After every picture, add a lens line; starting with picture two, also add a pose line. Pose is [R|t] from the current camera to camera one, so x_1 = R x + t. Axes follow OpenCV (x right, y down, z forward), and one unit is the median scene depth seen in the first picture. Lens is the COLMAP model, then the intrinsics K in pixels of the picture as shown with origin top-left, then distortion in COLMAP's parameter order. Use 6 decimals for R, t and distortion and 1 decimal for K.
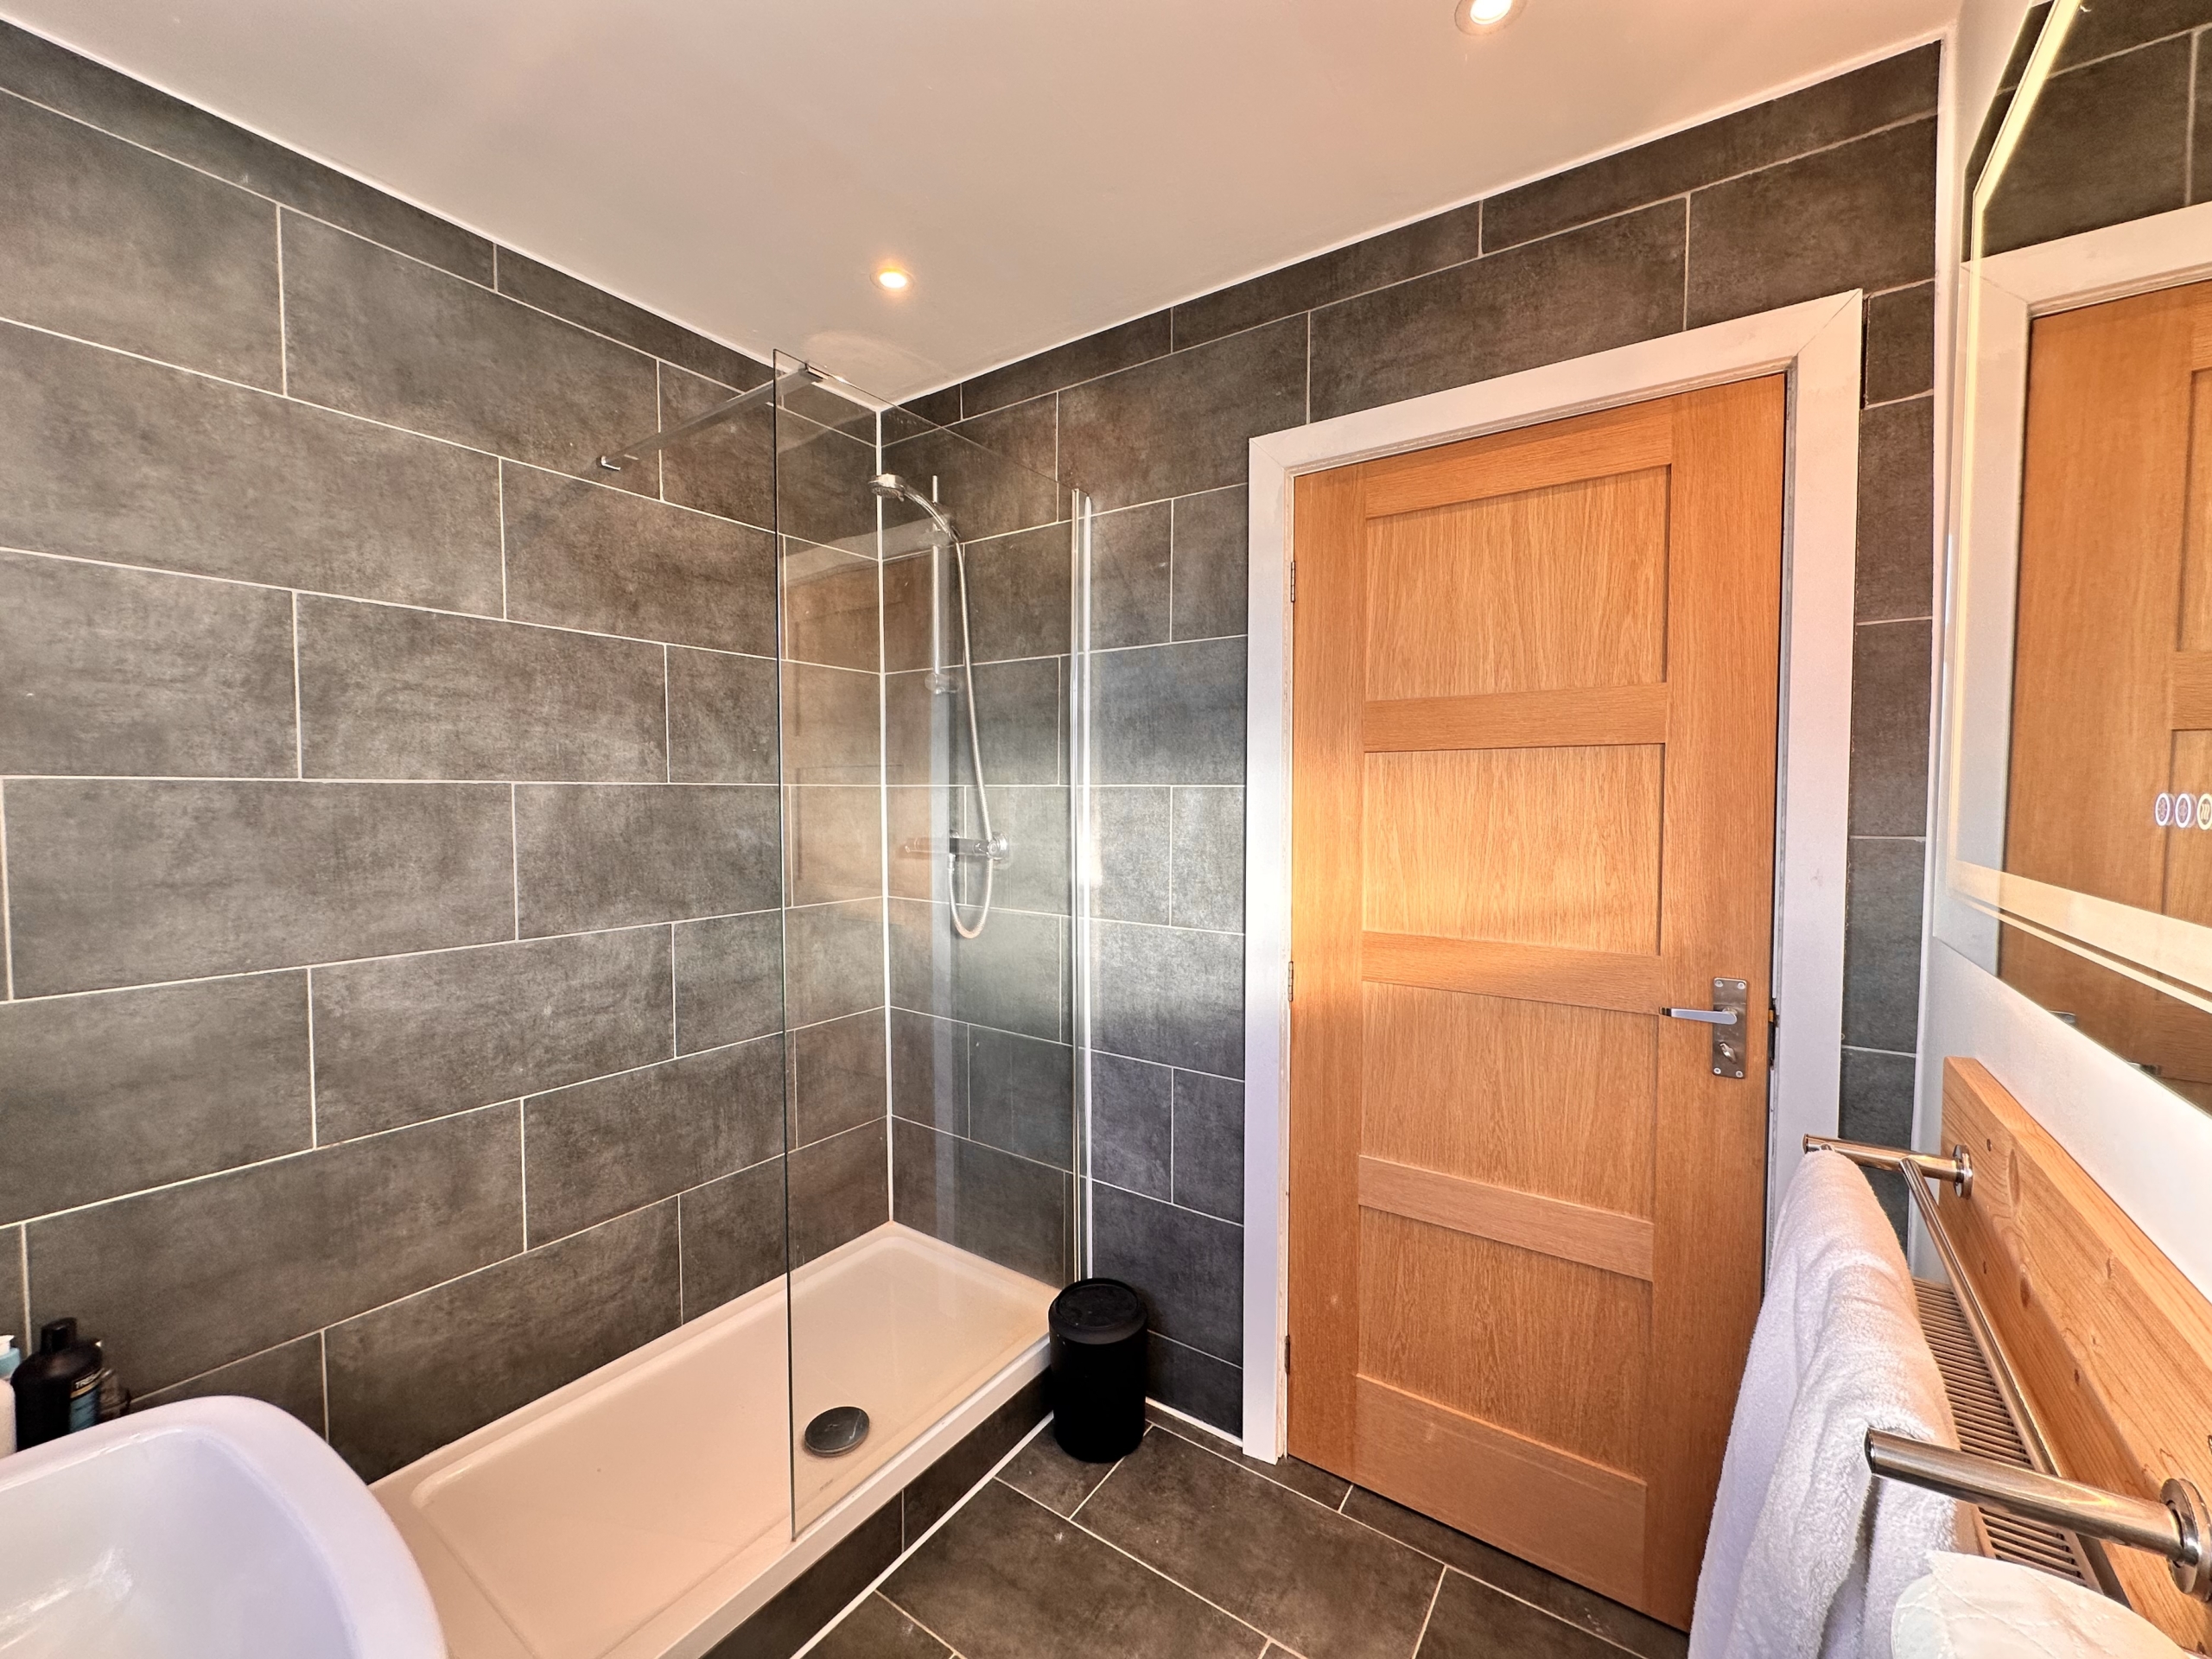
lens RADIAL K [[881.3, 0, 1106.0], [0, 881.3, 829.5], [0, 0, 1]] dist [-0.002318, 0.000021]
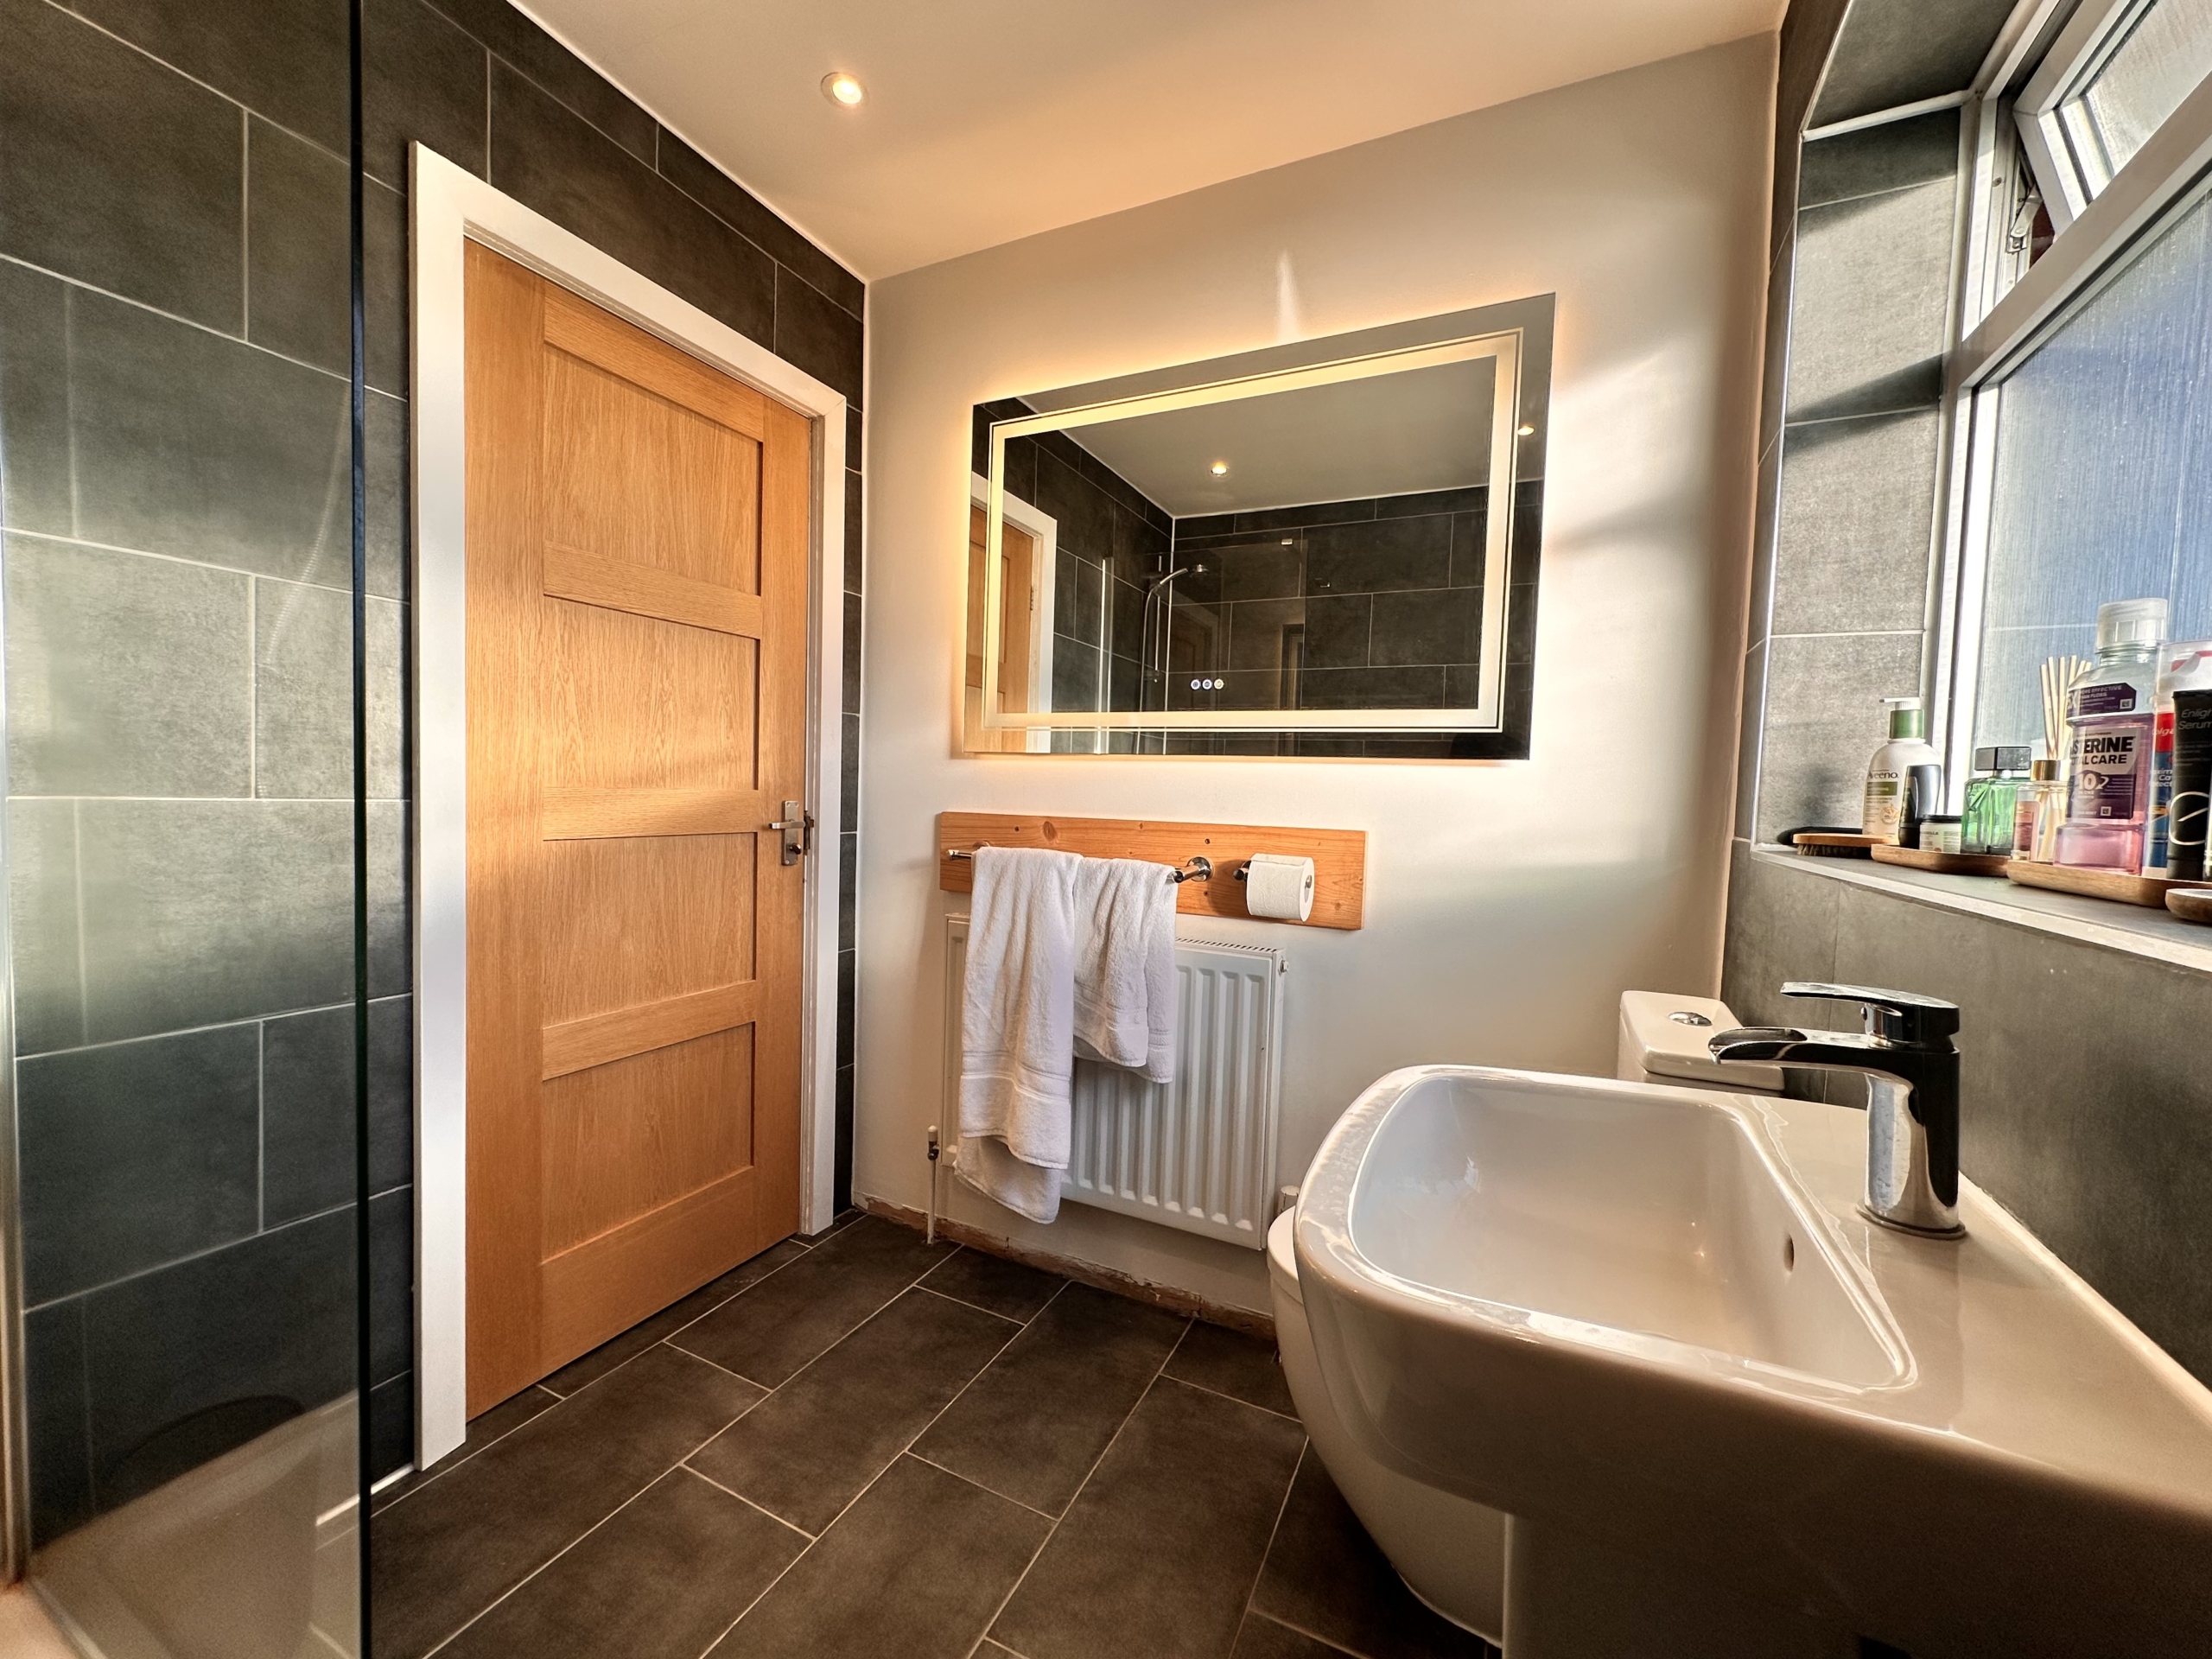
lens RADIAL K [[881.3, 0, 1106.0], [0, 881.3, 829.5], [0, 0, 1]] dist [-0.002318, 0.000021]
pose [[-0.150797, -0.049953, 0.987302, -0.756528], [0.005374, 0.998666, 0.051349, 0.120790], [-0.988550, 0.013049, -0.150328, 0.578301]]
